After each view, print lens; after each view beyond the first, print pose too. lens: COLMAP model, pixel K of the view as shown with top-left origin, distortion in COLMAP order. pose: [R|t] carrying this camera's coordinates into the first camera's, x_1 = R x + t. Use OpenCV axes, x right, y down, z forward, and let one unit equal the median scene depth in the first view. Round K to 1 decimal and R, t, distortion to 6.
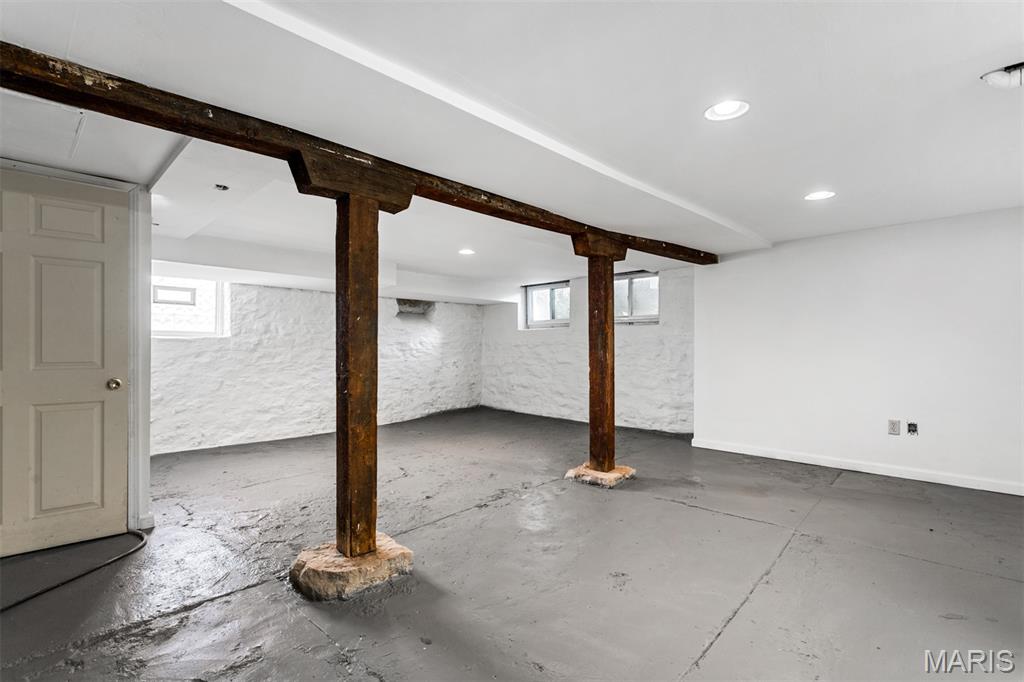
lens RADIAL K [[484.1, 0, 512.0], [0, 484.1, 341.0], [0, 0, 1]] dist [0.000155, -0.000027]
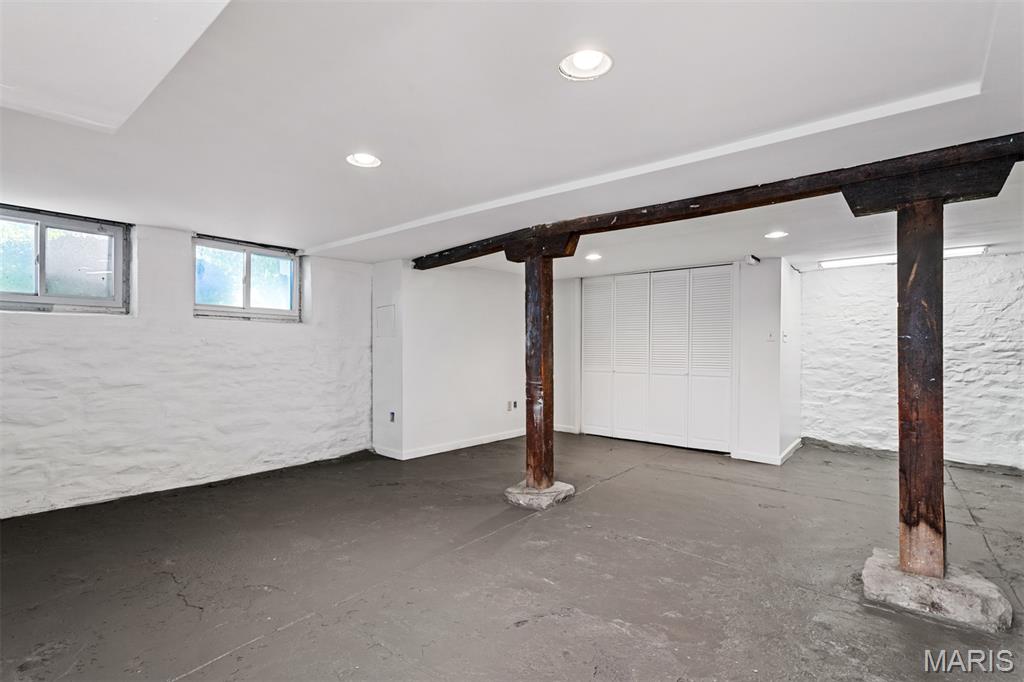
lens RADIAL K [[505.4, 0, 474.9], [0, 505.4, 348.0], [0, 0, 1]] dist [-0.001566, -0.000257]
pose [[-0.061194, 0.005519, 0.998111, -0.530299], [-0.013356, 0.999891, -0.006348, 0.005723], [-0.998037, -0.013719, -0.061113, 0.811450]]
